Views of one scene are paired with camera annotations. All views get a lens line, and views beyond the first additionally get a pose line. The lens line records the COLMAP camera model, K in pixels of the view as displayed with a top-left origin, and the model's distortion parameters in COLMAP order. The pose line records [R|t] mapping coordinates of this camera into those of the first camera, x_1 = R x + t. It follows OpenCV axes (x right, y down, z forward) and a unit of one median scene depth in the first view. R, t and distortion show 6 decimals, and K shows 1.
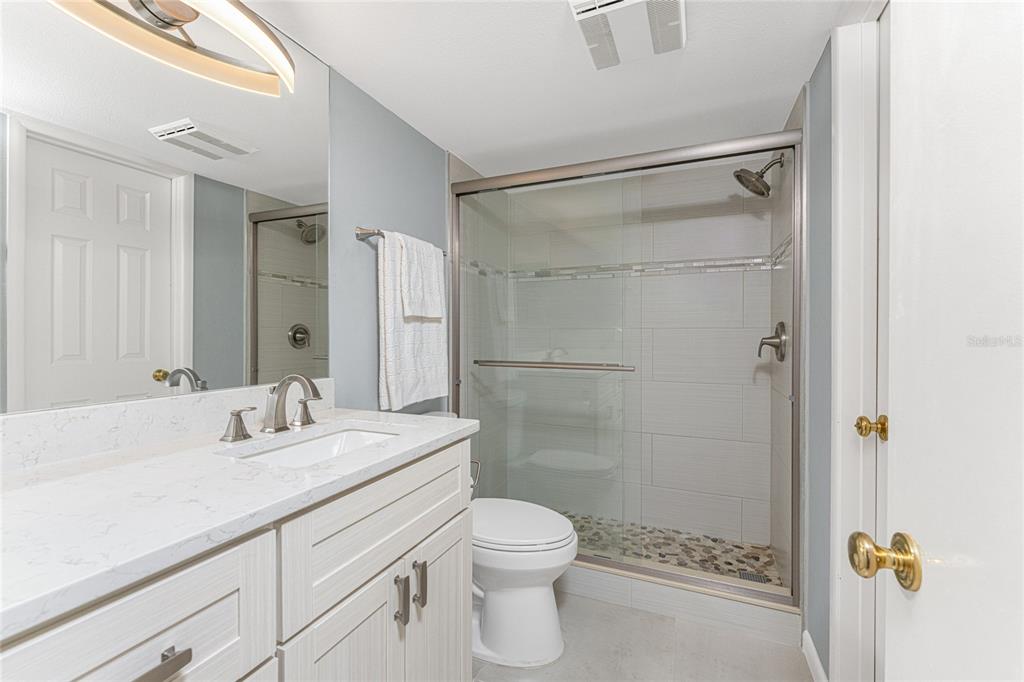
lens RADIAL K [[424.2, 0, 528.7], [0, 424.2, 332.7], [0, 0, 1]] dist [0.000352, -0.000033]
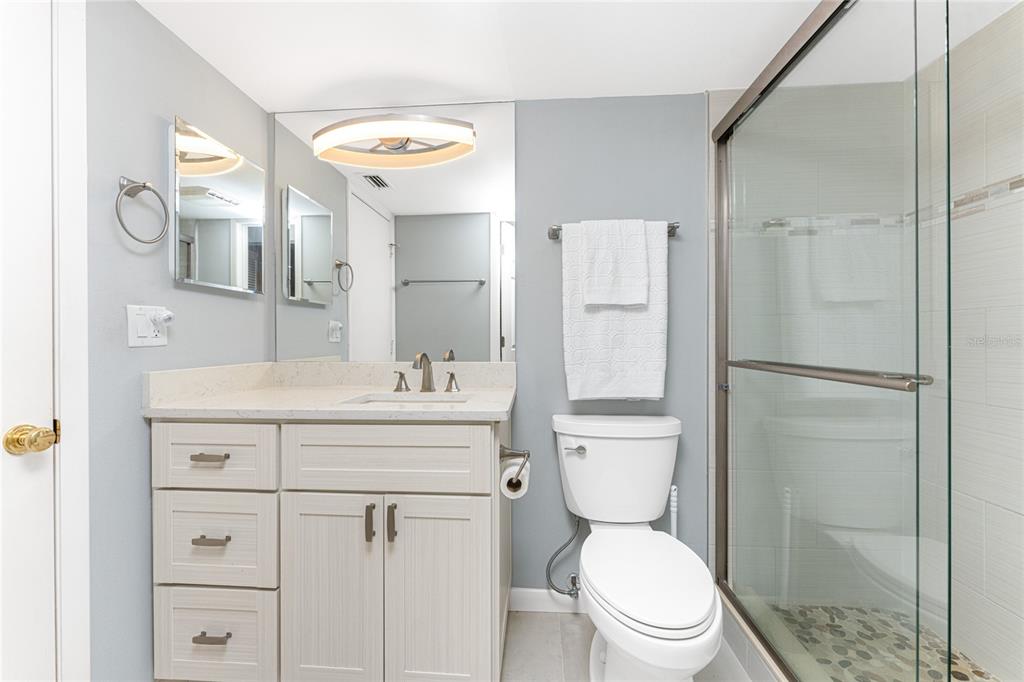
lens RADIAL K [[411.4, 0, 509.8], [0, 411.4, 345.0], [0, 0, 1]] dist [-0.000090, -0.000002]
pose [[0.317691, 0.003054, -0.948189, 0.832434], [0.006769, 0.999962, 0.005489, 0.068231], [0.948170, -0.008162, 0.317658, 0.824175]]
